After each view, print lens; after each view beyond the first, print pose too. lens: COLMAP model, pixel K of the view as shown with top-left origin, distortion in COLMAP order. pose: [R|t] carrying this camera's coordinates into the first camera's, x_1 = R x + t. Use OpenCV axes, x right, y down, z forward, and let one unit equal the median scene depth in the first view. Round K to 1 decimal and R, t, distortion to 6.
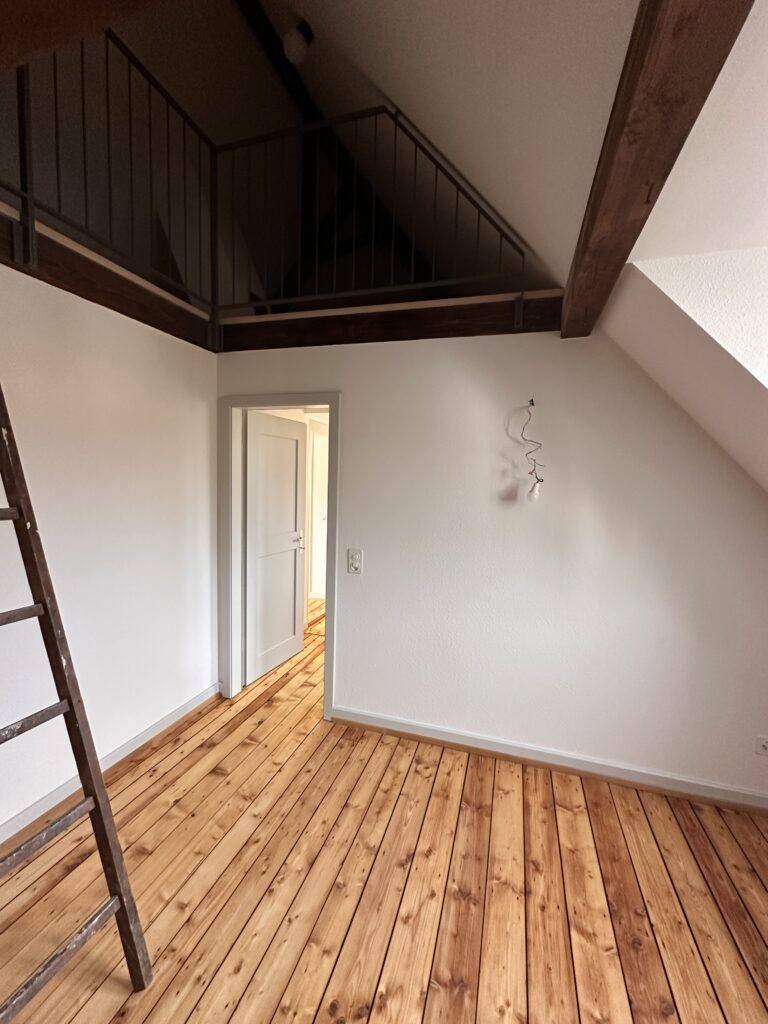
lens RADIAL K [[410.1, 0, 384.7], [0, 410.1, 511.1], [0, 0, 1]] dist [-0.003643, 0.000931]
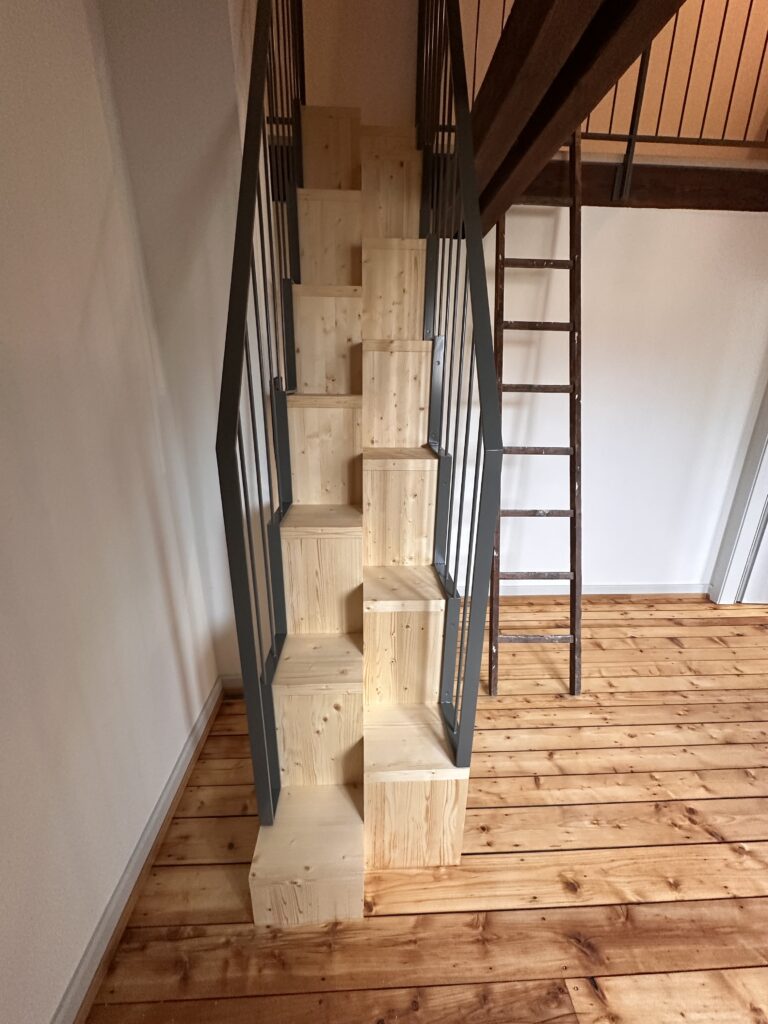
lens RADIAL K [[410.1, 0, 383.6], [0, 410.1, 512.8], [0, 0, 1]] dist [-0.003643, 0.000931]
pose [[0.354165, 0.264941, -0.896868, 0.252903], [-0.080027, 0.964098, 0.253199, 0.081713], [0.931752, -0.017901, 0.362653, -0.170633]]
